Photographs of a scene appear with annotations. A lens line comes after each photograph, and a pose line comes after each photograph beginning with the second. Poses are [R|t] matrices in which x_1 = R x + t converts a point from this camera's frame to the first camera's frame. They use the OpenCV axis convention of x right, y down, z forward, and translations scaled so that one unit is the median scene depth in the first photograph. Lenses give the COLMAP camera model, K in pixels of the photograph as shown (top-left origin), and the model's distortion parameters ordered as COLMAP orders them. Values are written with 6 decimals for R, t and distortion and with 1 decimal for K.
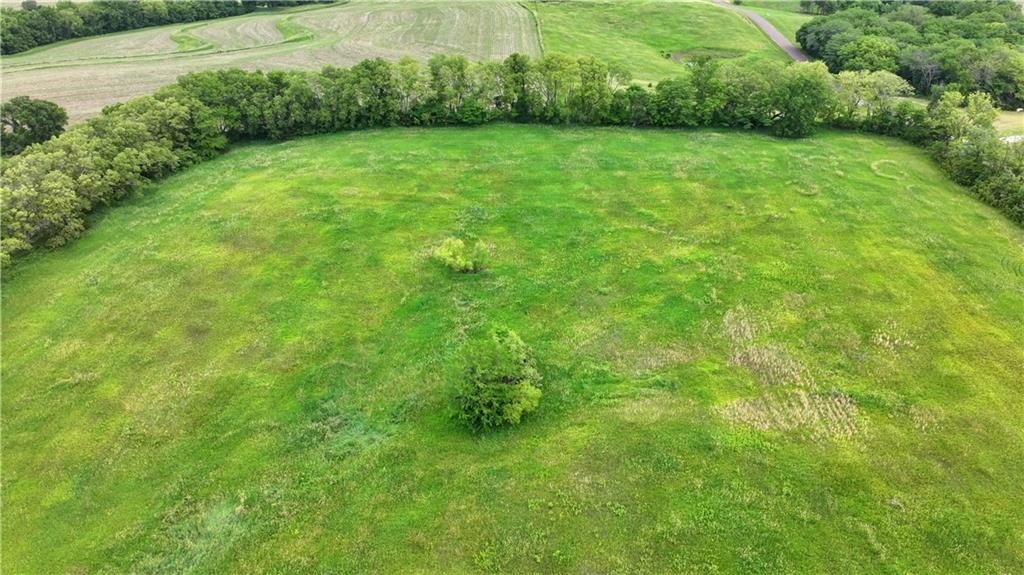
lens RADIAL K [[714.7, 0, 516.0], [0, 714.7, 290.9], [0, 0, 1]] dist [-0.000322, 0.013709]
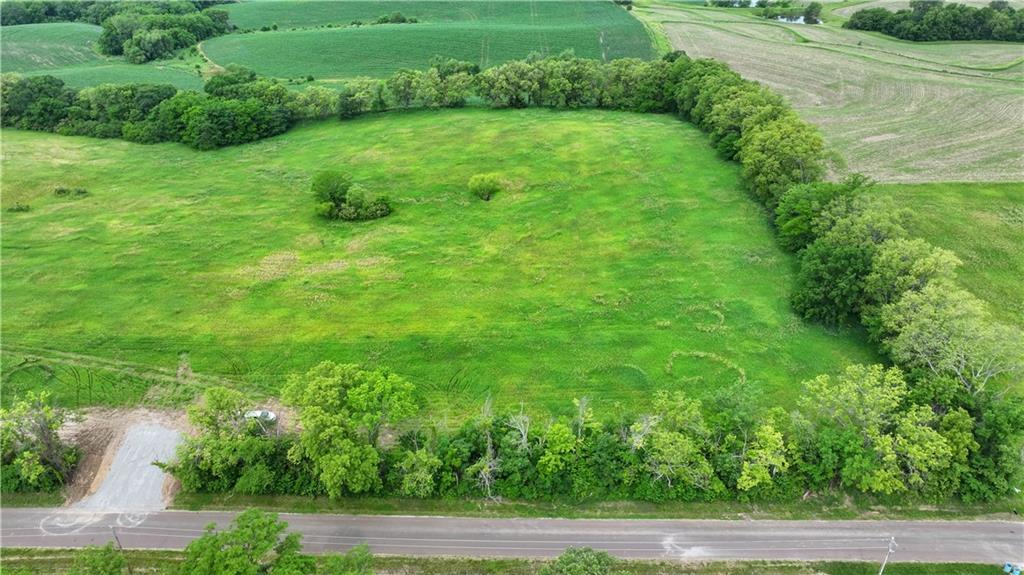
lens RADIAL K [[714.7, 0, 515.0], [0, 714.7, 287.0], [0, 0, 1]] dist [-0.000322, 0.013709]
pose [[0.046285, 0.492592, -0.869029, 1.211599], [-0.474800, 0.776256, 0.414718, -0.485116], [0.878876, 0.393420, 0.269812, 0.674109]]
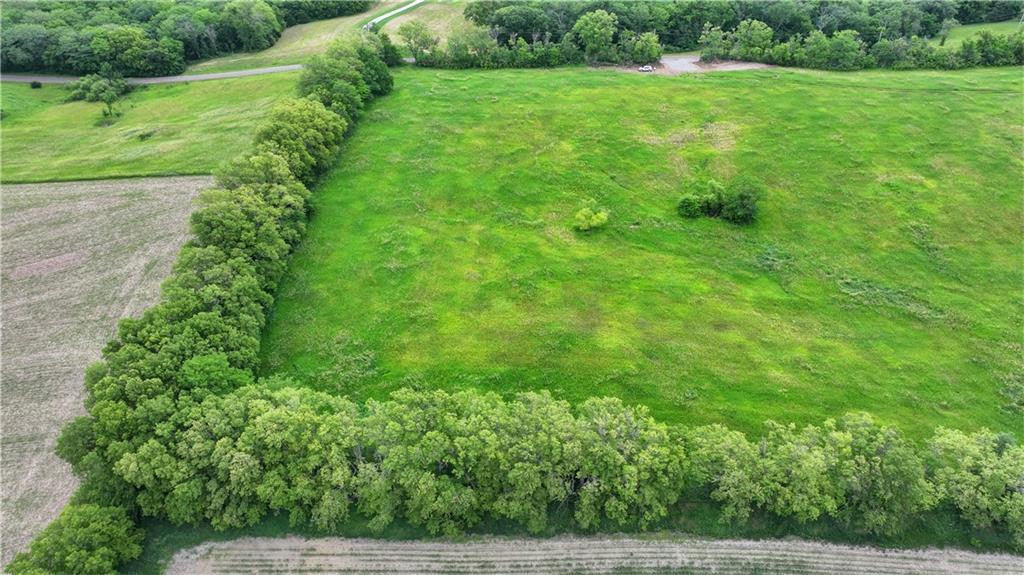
lens RADIAL K [[714.7, 0, 517.5], [0, 714.7, 289.9], [0, 0, 1]] dist [-0.000322, 0.013709]
pose [[-0.055039, -0.575103, 0.816227, -1.130814], [0.494645, 0.694402, 0.522621, -0.655387], [-0.867351, 0.432507, 0.246253, 0.772525]]
